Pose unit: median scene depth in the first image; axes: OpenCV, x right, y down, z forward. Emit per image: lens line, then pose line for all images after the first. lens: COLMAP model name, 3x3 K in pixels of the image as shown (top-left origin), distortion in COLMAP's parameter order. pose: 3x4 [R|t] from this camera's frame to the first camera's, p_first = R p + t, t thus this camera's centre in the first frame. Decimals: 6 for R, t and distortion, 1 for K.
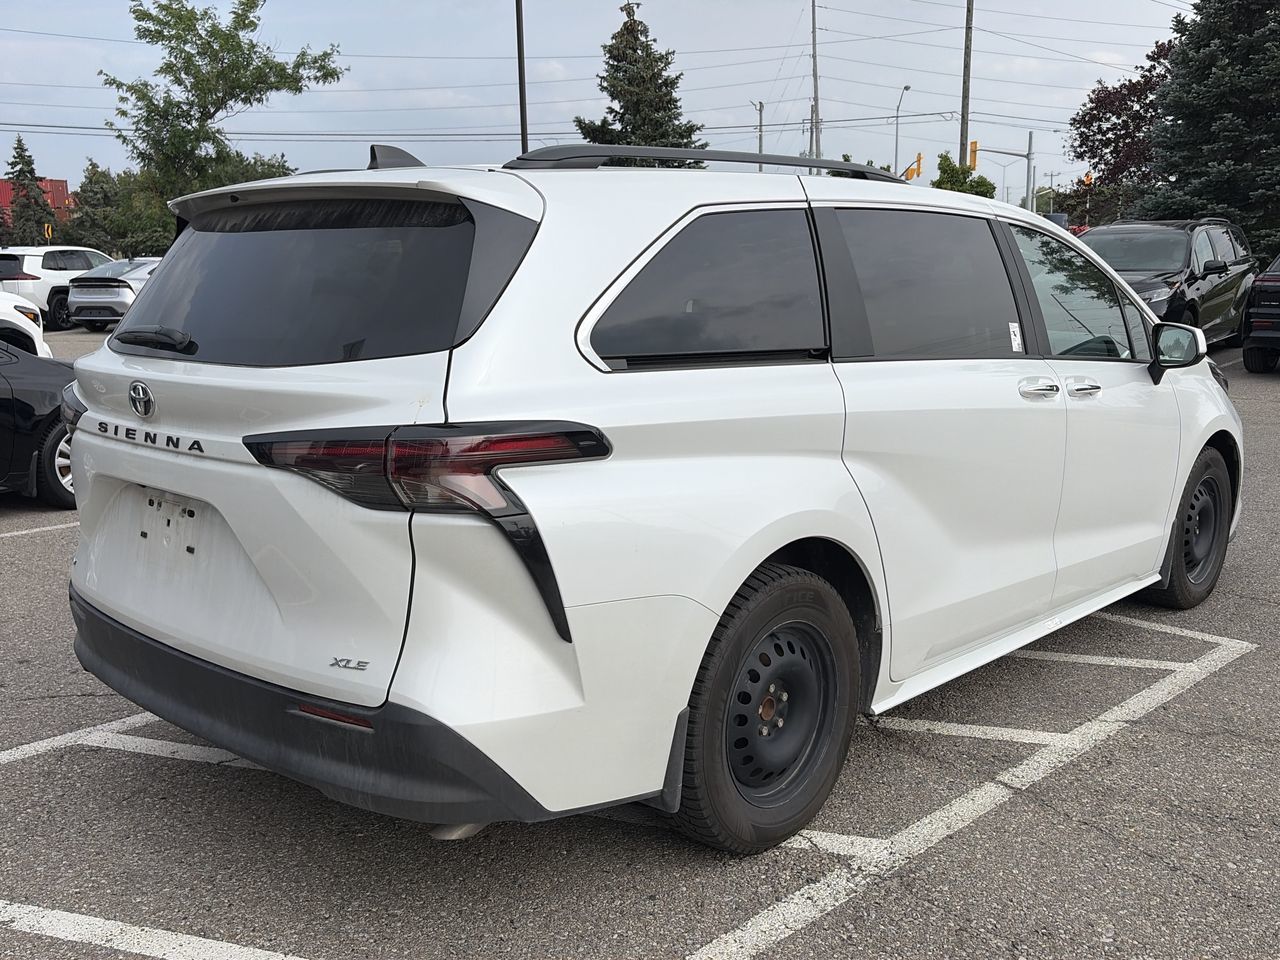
lens RADIAL K [[1218.6, 0, 629.8], [0, 1218.6, 499.1], [0, 0, 1]] dist [0.017877, 0.000000]
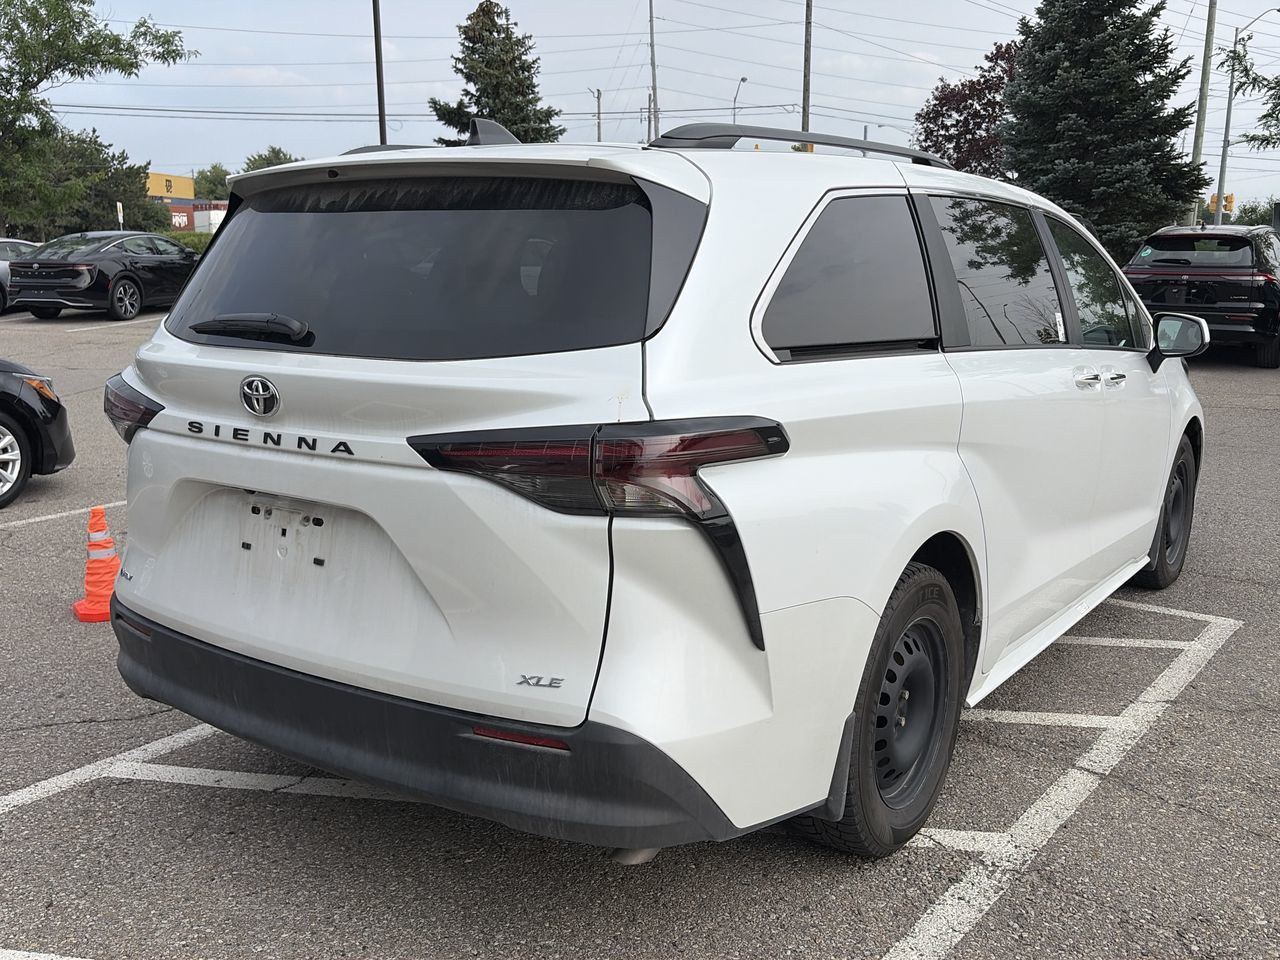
lens RADIAL K [[1218.6, 0, 641.9], [0, 1218.6, 502.3], [0, 0, 1]] dist [0.017877, 0.000000]
pose [[0.989342, -0.019511, 0.144295, -0.233737], [0.017749, 0.999752, 0.013487, -0.009849], [-0.144522, -0.010782, 0.989443, 0.064497]]
